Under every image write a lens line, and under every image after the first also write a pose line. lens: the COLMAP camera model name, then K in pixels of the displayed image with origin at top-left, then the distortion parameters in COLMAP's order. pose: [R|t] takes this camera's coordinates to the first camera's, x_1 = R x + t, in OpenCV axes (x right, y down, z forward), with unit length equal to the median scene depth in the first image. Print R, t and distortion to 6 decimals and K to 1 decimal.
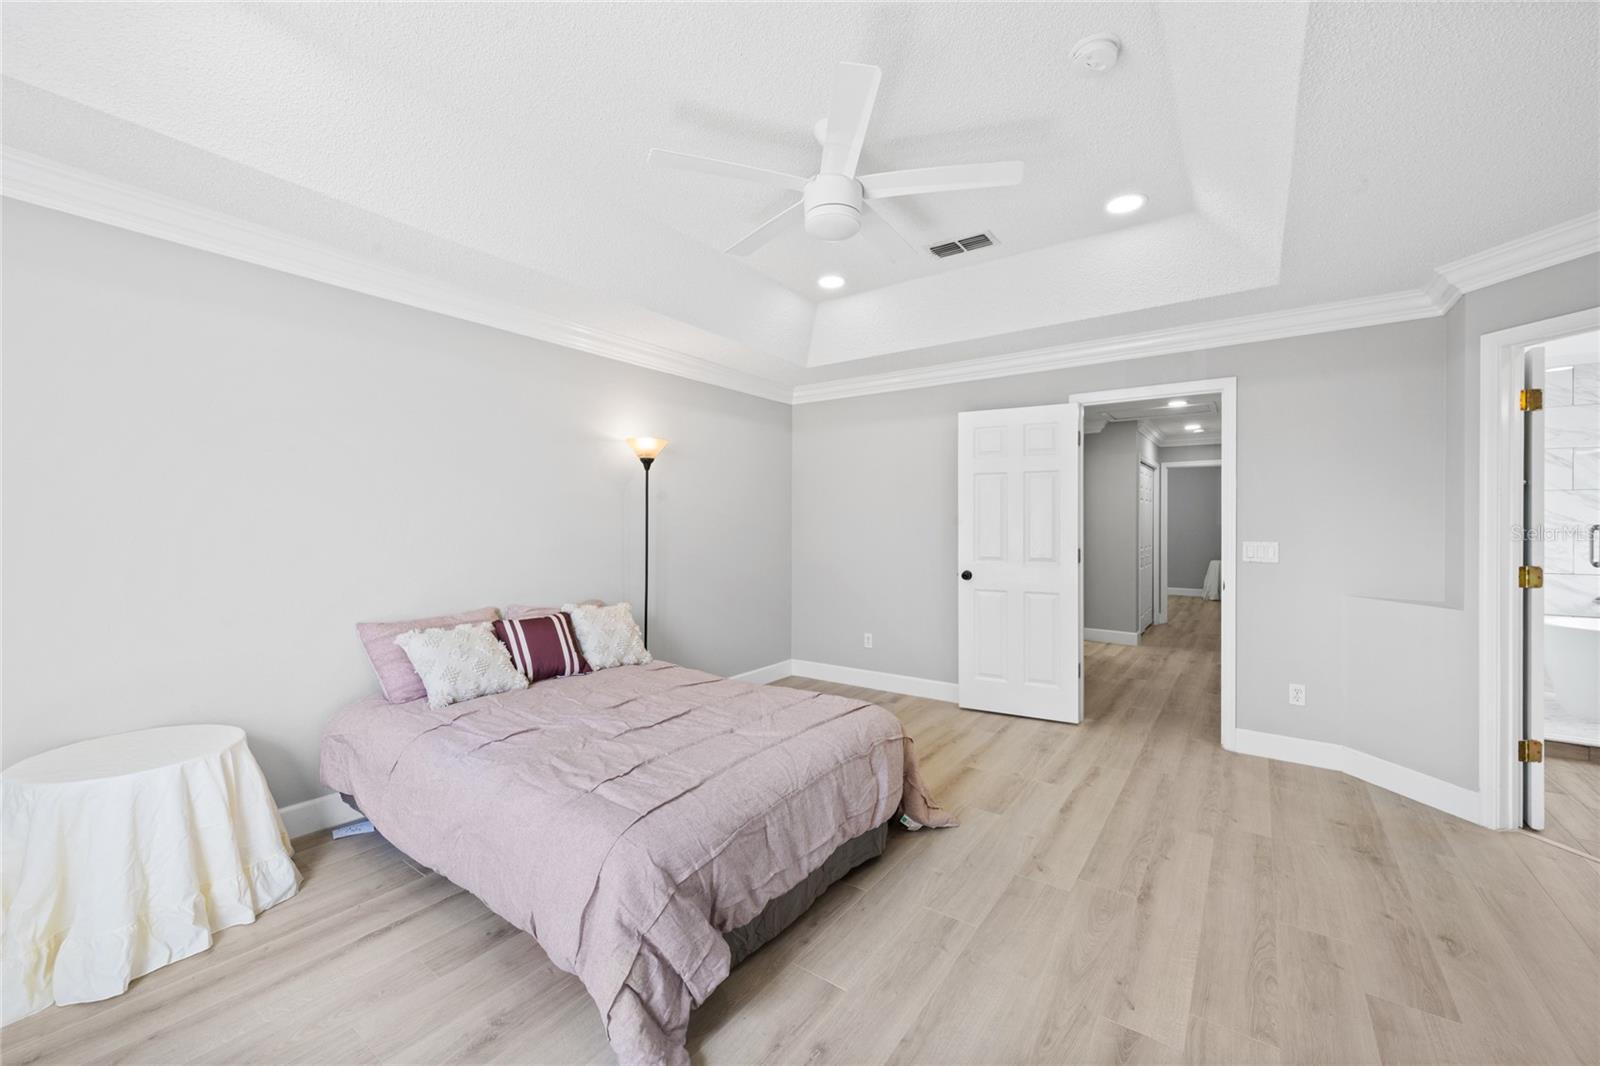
lens RADIAL K [[629.7, 0, 812.3], [0, 629.7, 531.2], [0, 0, 1]] dist [-0.001227, -0.000007]
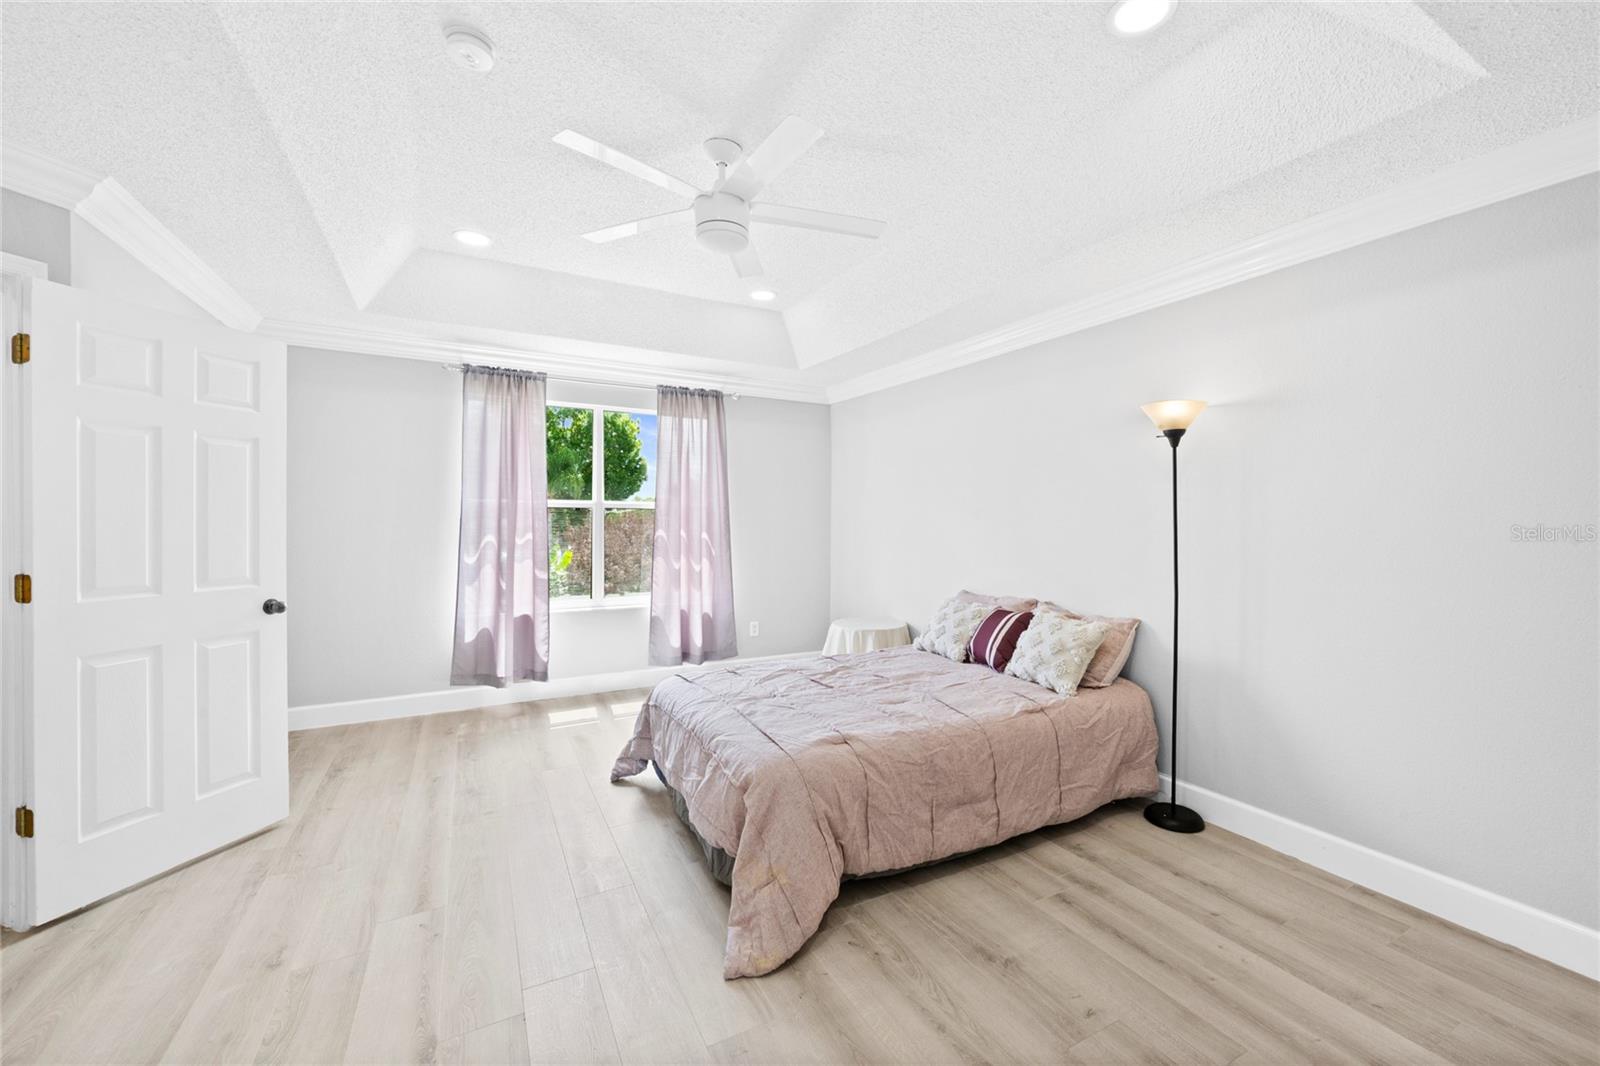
lens RADIAL K [[629.7, 0, 813.0], [0, 629.7, 529.1], [0, 0, 1]] dist [-0.001227, -0.000007]
pose [[-0.441702, 0.006919, -0.897135, 0.857322], [-0.009046, 0.999885, 0.012165, -0.016390], [0.897116, 0.013489, -0.441589, 1.501800]]
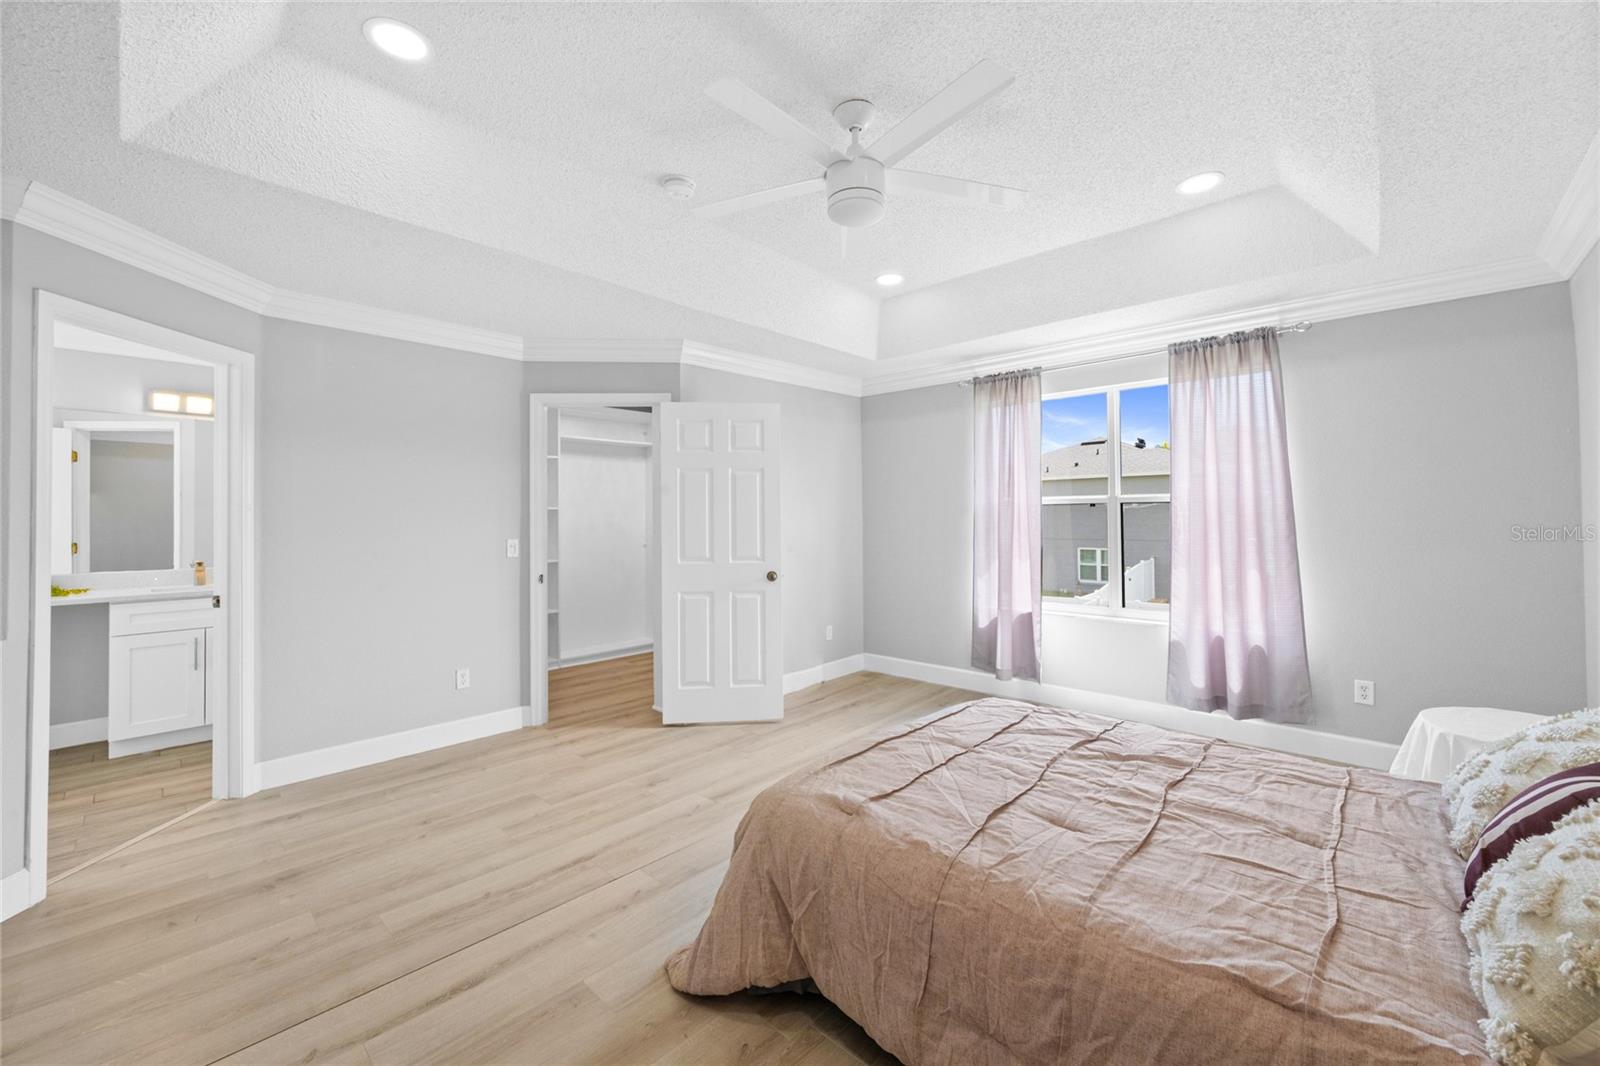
lens RADIAL K [[629.7, 0, 819.8], [0, 629.7, 508.2], [0, 0, 1]] dist [-0.001227, -0.000007]
pose [[-0.993167, 0.005905, 0.116551, -0.020235], [0.004600, 0.999924, -0.011459, -0.022343], [-0.116610, -0.010845, -0.993119, 1.829652]]
